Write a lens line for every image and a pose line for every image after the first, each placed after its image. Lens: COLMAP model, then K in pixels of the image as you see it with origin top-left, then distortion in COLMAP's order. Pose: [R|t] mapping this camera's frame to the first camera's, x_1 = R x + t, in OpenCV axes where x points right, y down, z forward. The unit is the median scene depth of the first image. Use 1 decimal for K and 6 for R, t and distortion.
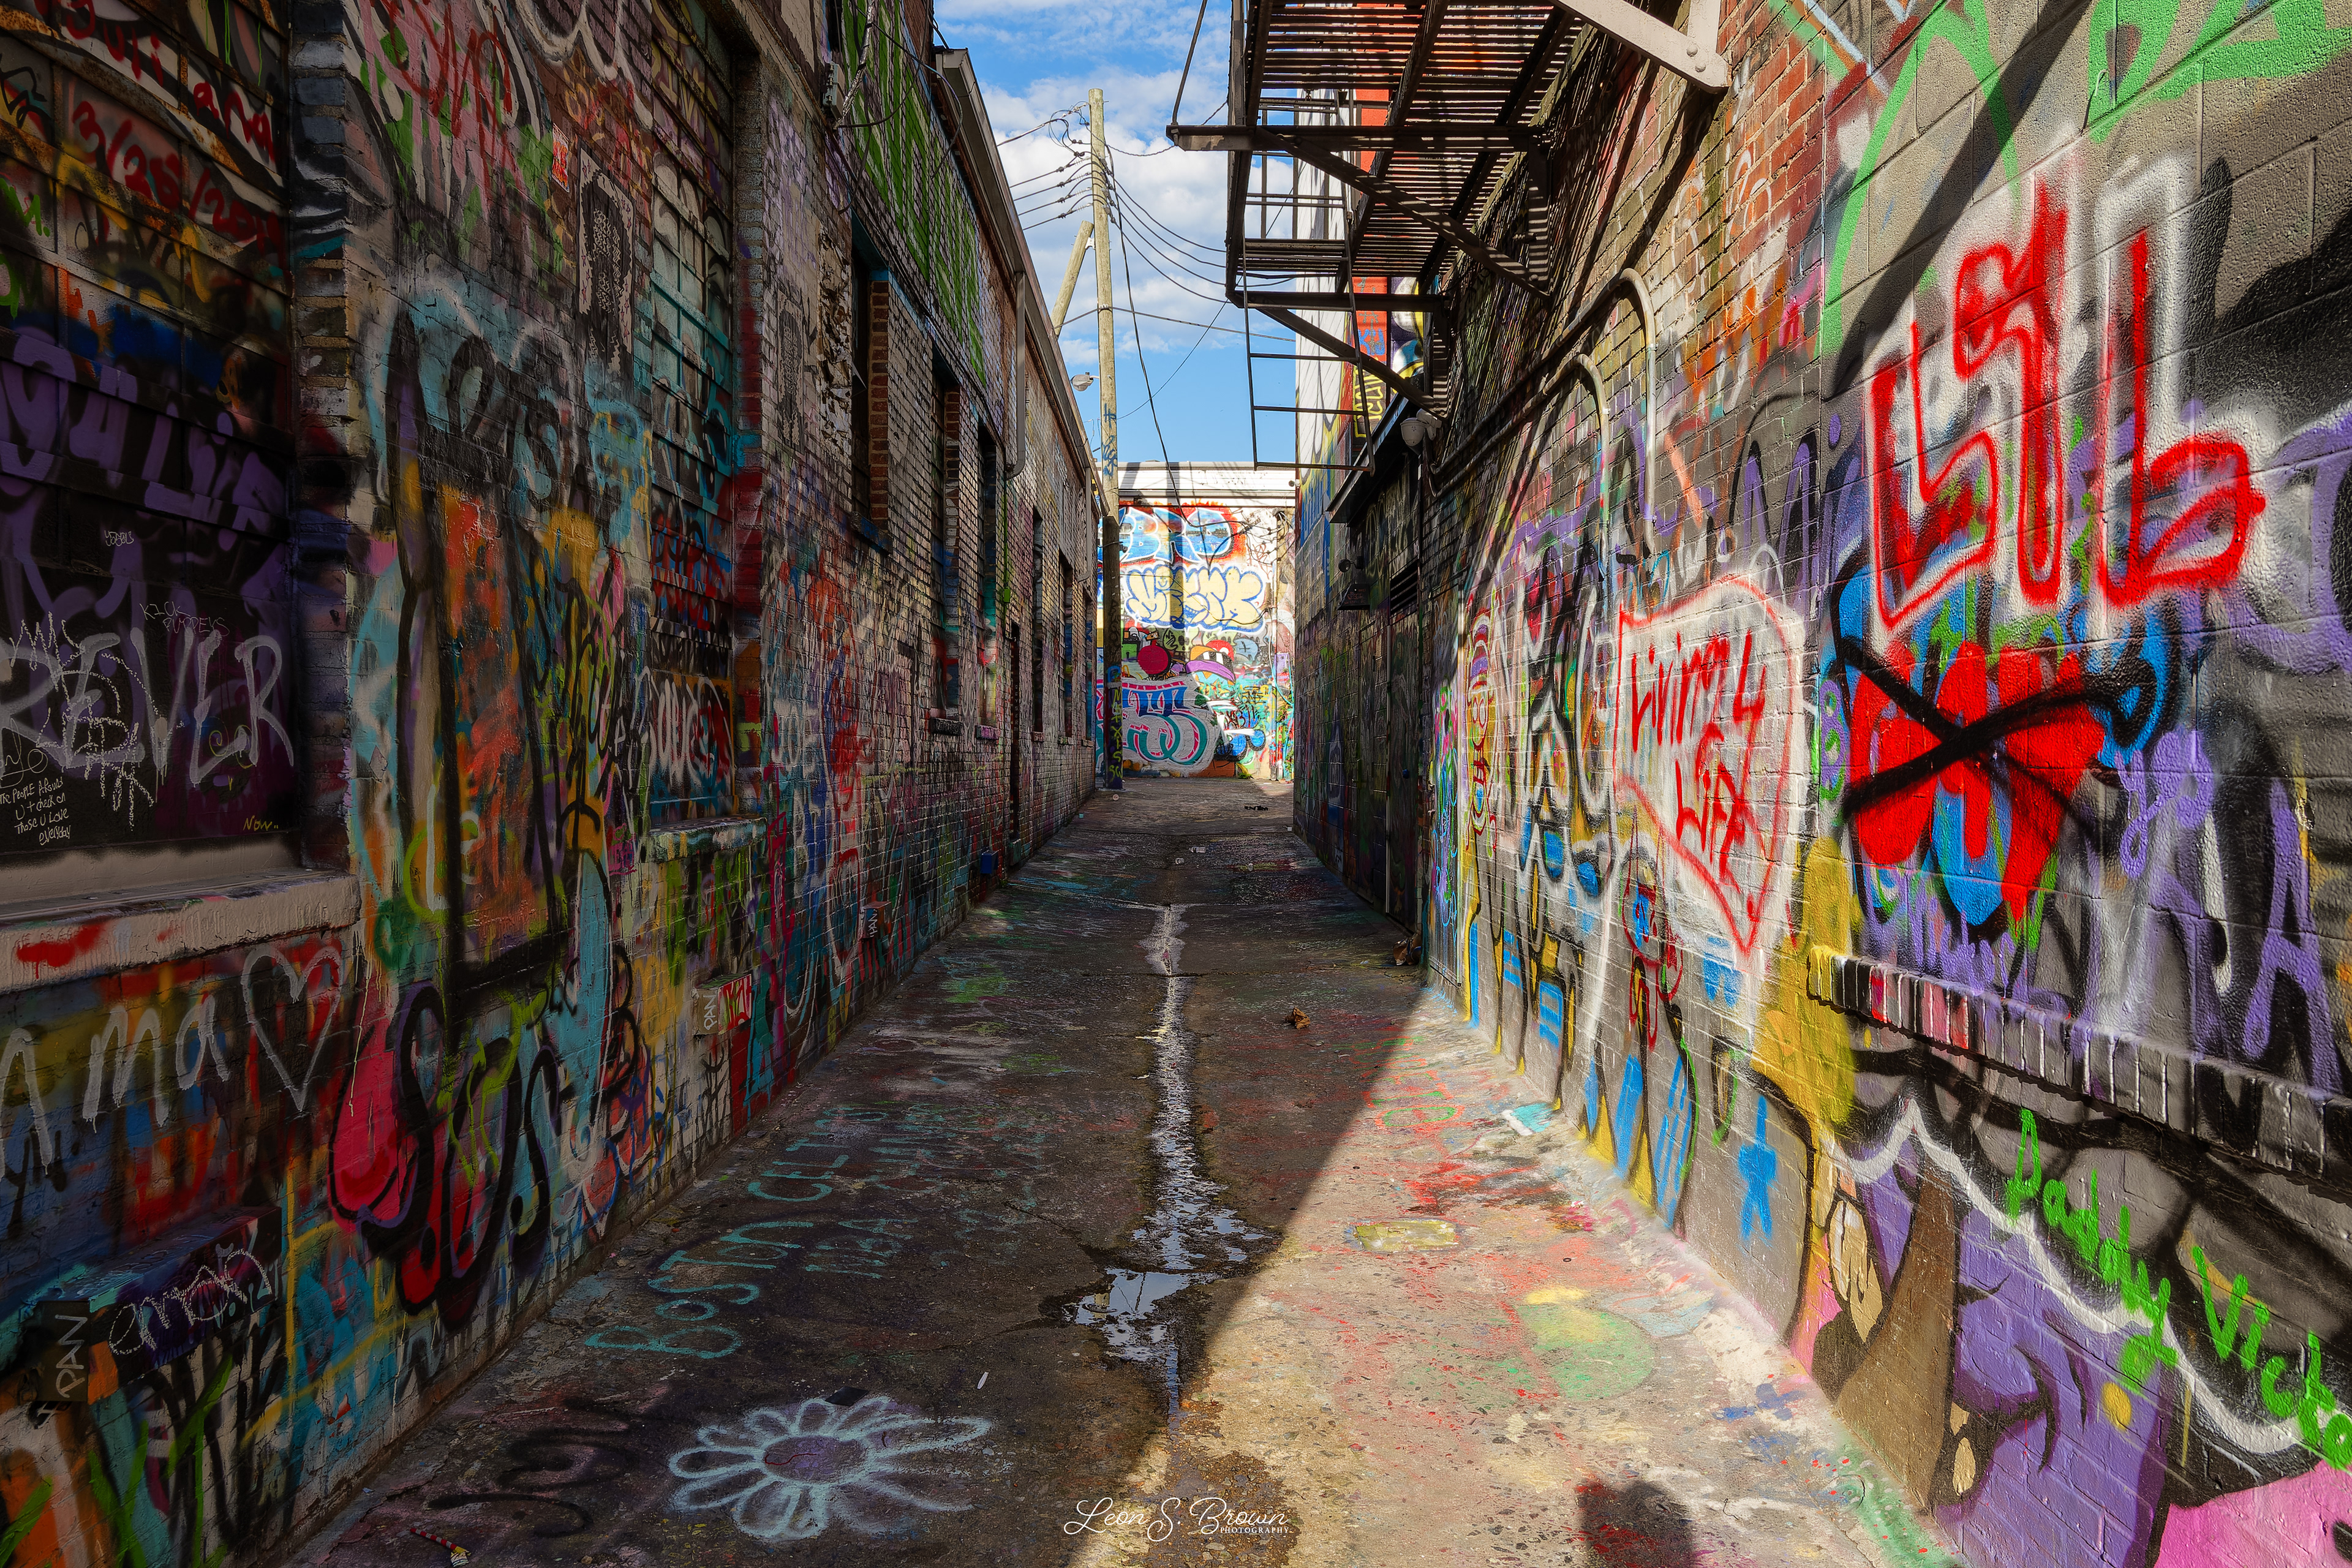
lens RADIAL K [[1652.2, 0, 1175.6], [0, 1652.2, 789.9], [0, 0, 1]] dist [-0.005754, -0.000588]
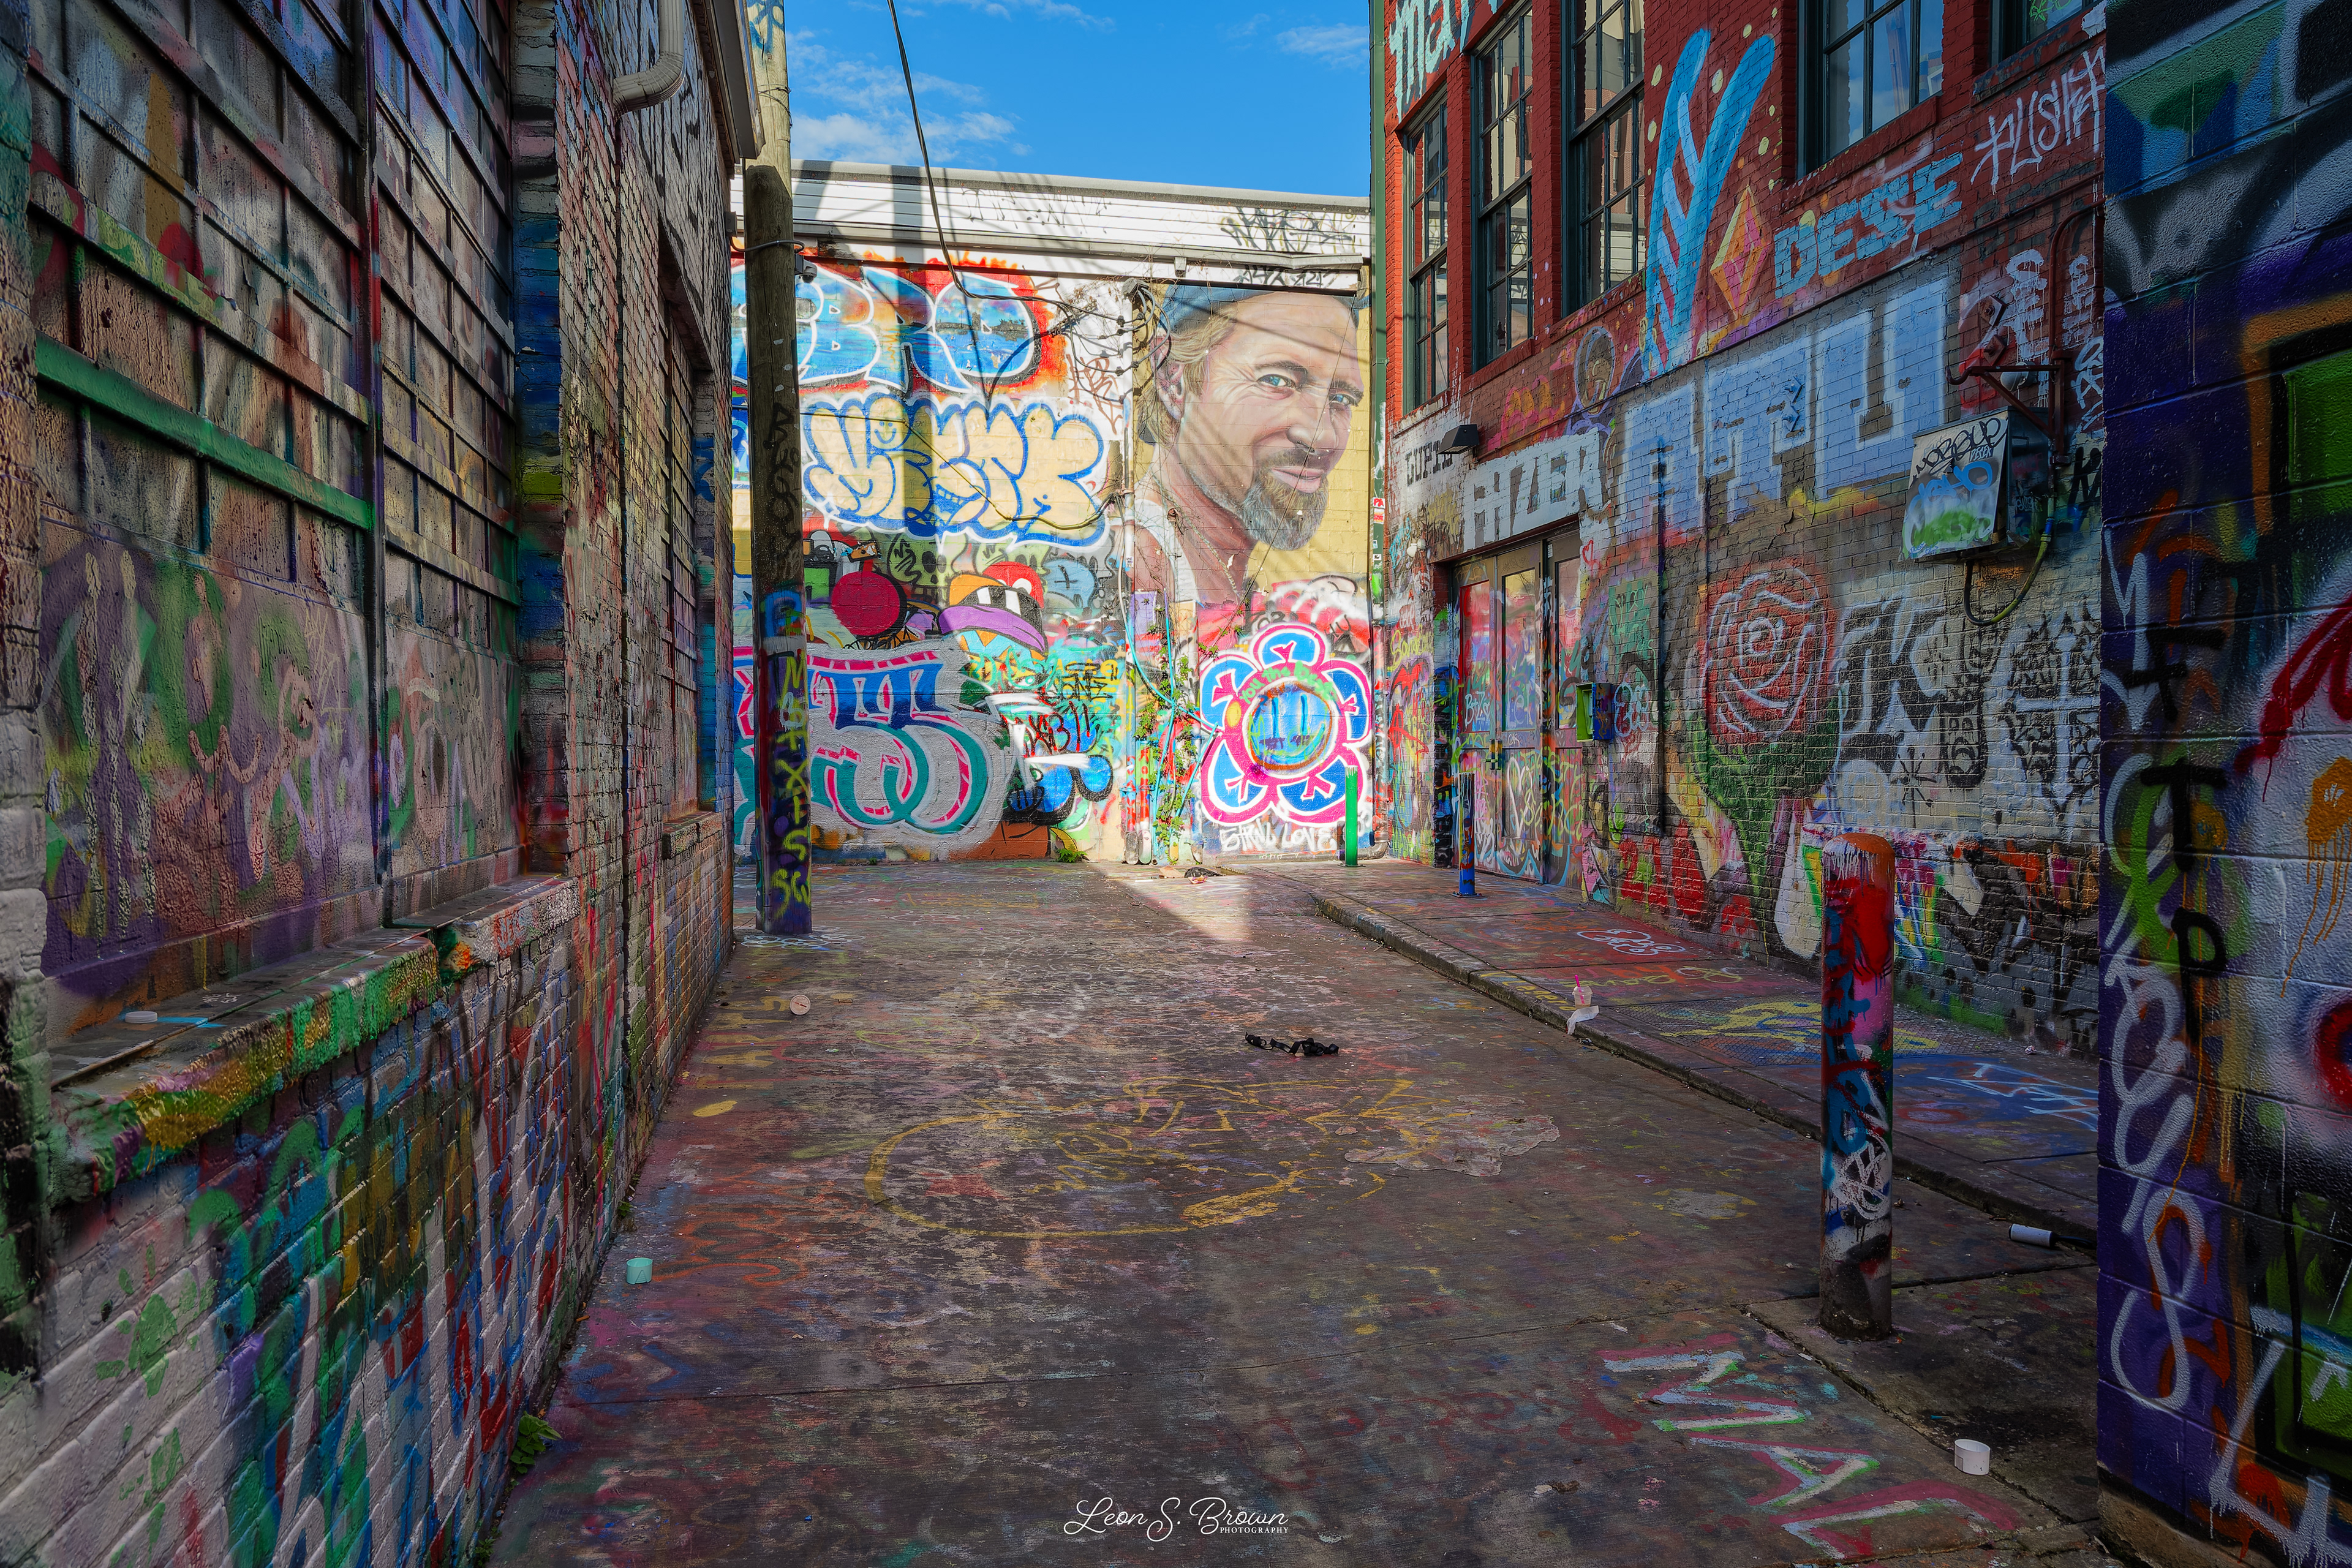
lens RADIAL K [[1641.8, 0, 1170.1], [0, 1641.8, 778.3], [0, 0, 1]] dist [-0.000697, 0.015372]
pose [[0.979689, -0.013151, 0.200090, -0.120423], [0.015820, 0.999806, -0.011742, -0.128046], [-0.199897, 0.014669, 0.979707, 2.864682]]
